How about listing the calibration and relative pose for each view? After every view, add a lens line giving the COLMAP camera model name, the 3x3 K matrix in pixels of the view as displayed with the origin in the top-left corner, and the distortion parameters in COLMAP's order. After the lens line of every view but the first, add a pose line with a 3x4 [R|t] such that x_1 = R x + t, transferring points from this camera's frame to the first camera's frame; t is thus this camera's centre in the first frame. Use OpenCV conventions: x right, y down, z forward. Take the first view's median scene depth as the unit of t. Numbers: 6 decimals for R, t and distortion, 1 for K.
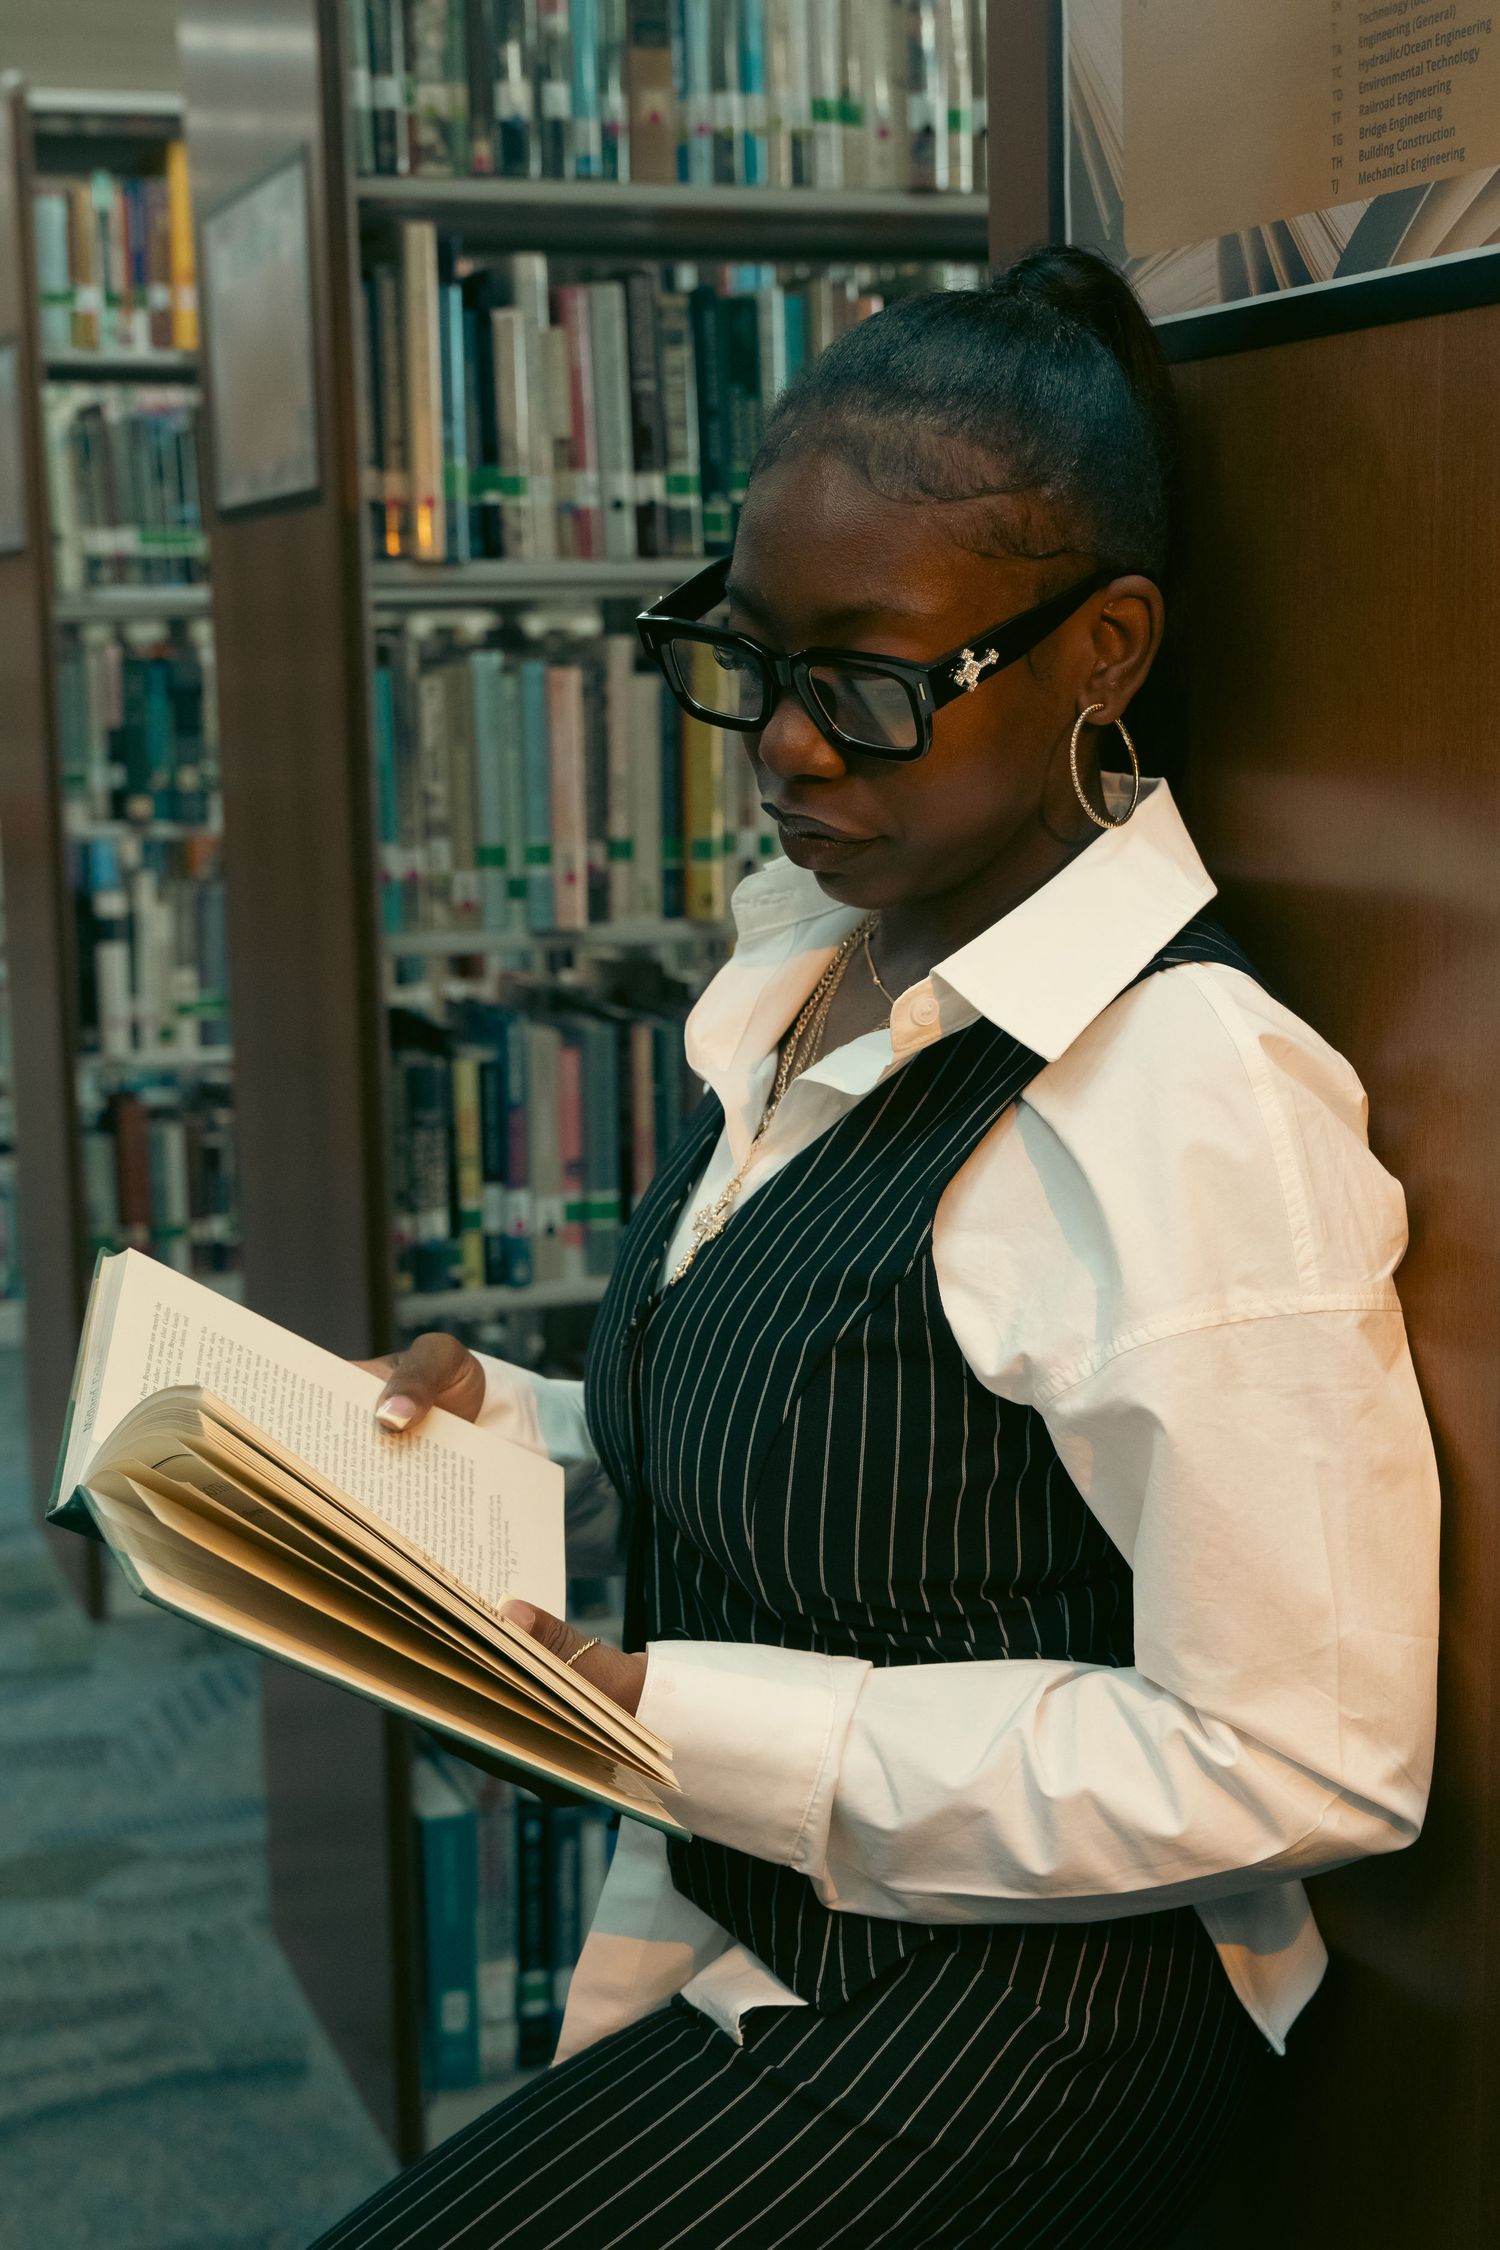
lens RADIAL K [[3287.0, 0, 754.1], [0, 3287.0, 1116.5], [0, 0, 1]] dist [0.021558, 0.000000]
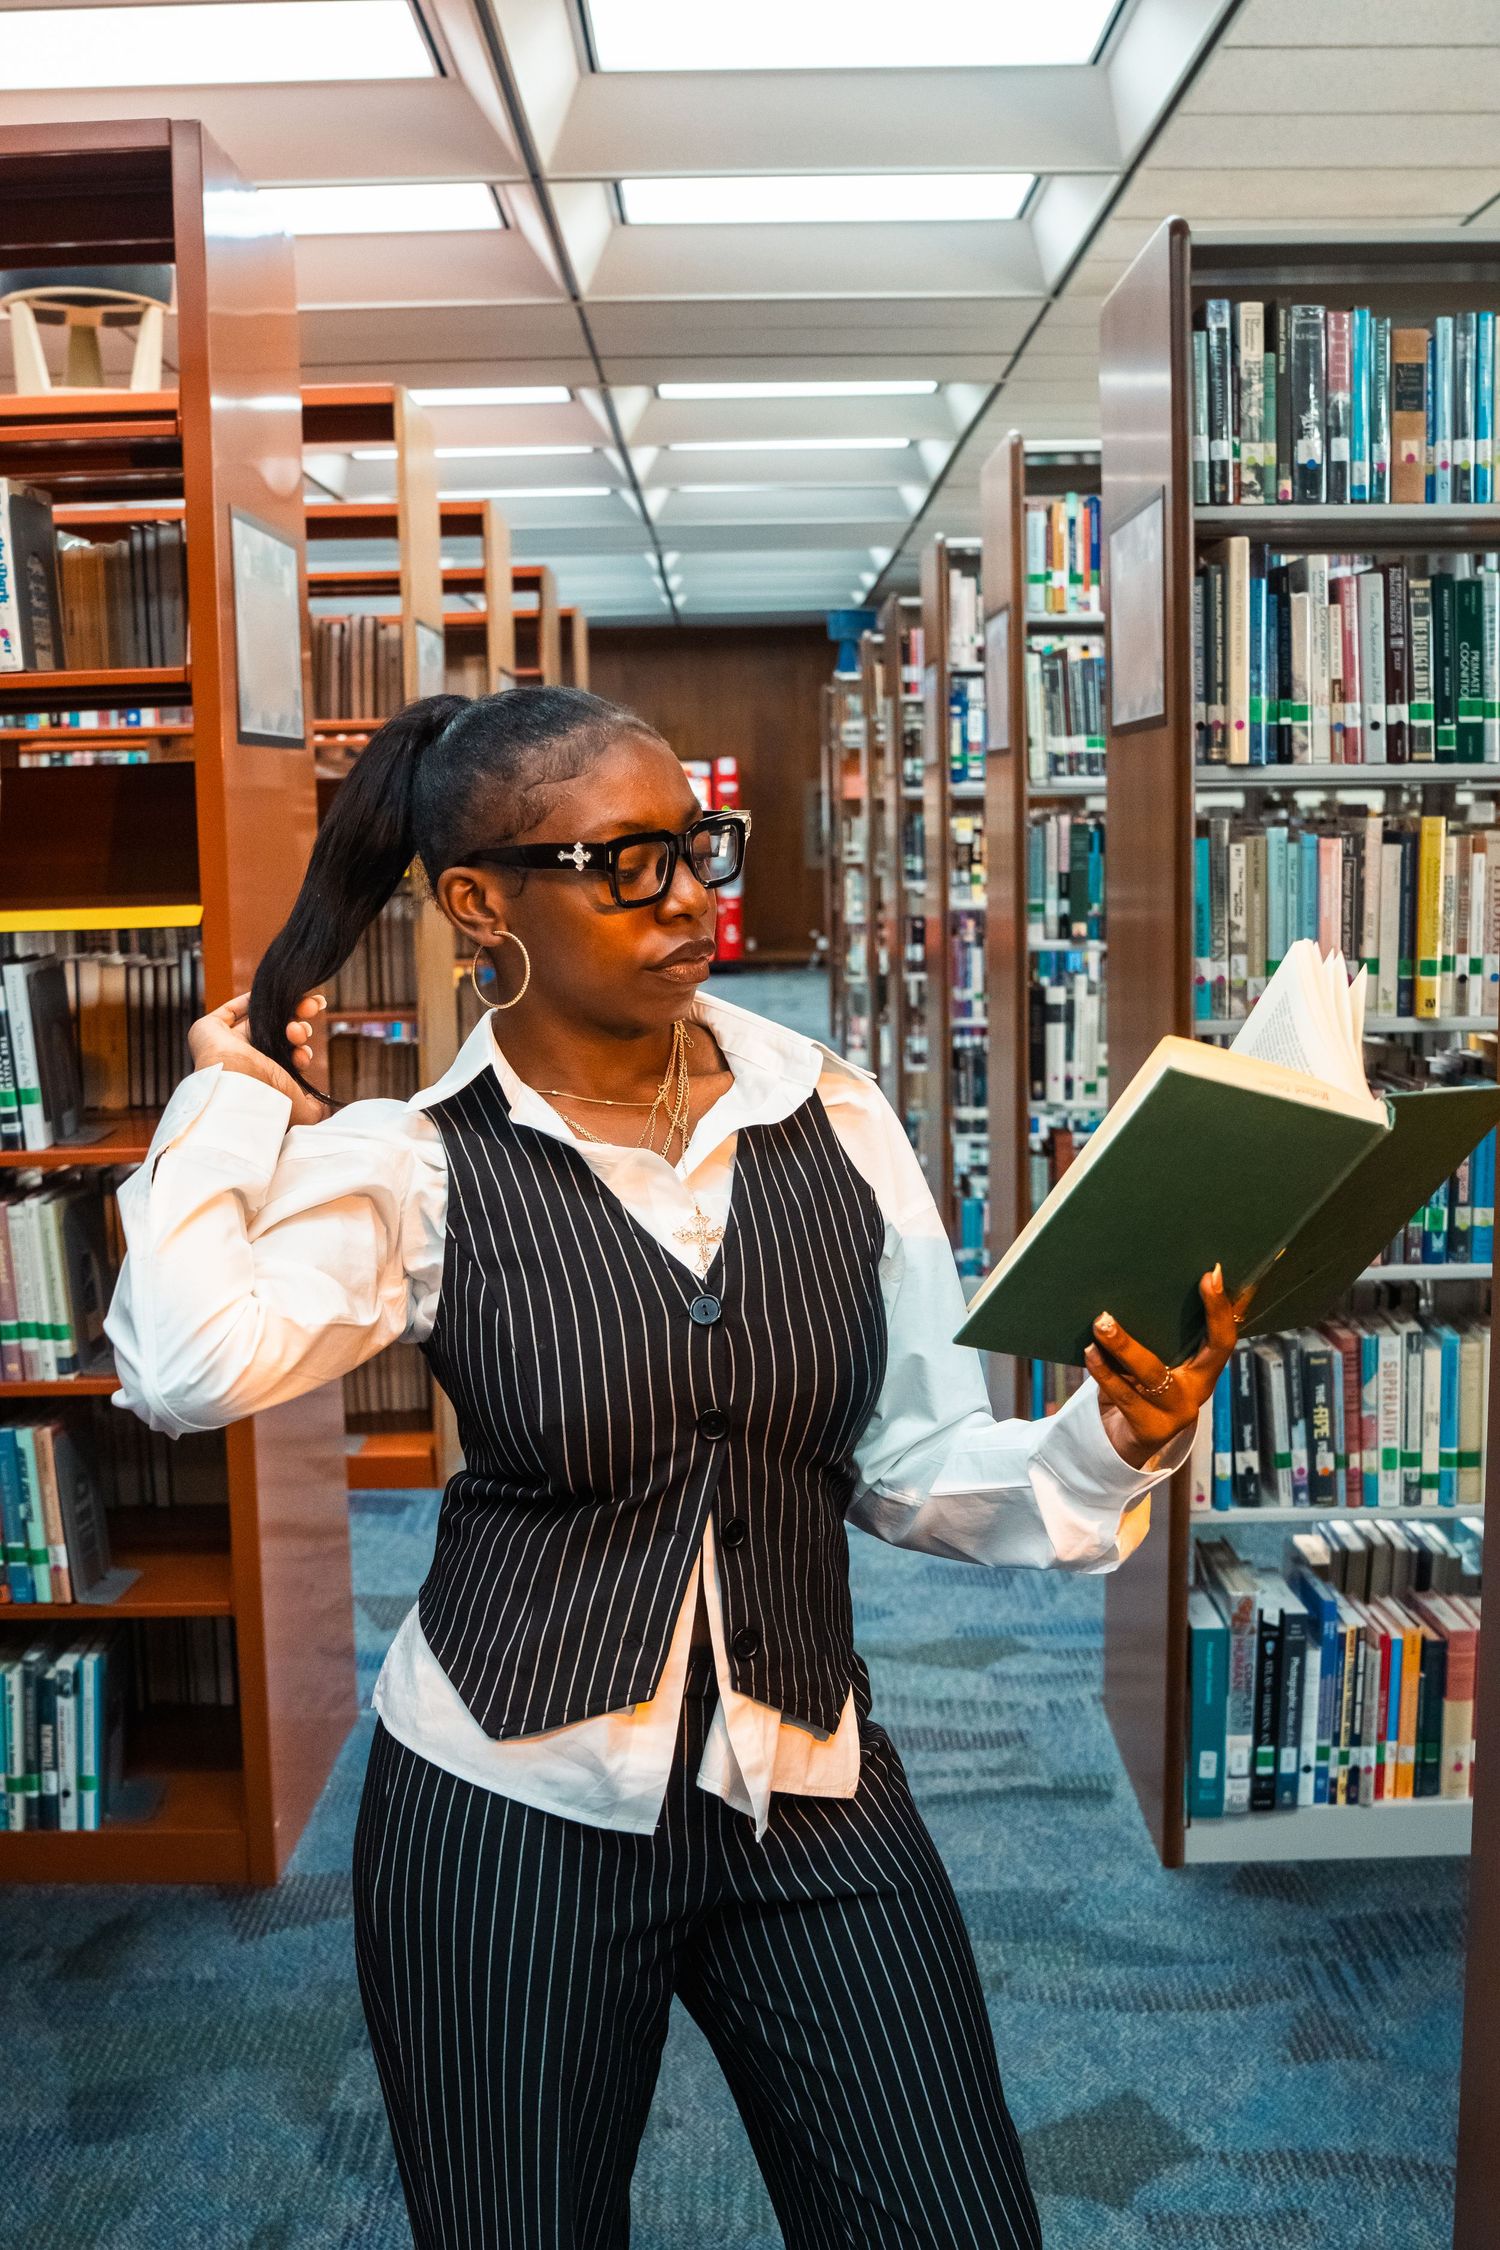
lens RADIAL K [[2469.1, 0, 739.4], [0, 2469.1, 1125.5], [0, 0, 1]] dist [-0.038231, 0.000000]
pose [[0.939936, 0.050221, -0.337635, 0.066236], [-0.055256, 0.998458, -0.005312, 0.008463], [0.336847, 0.023649, 0.941262, -0.093096]]
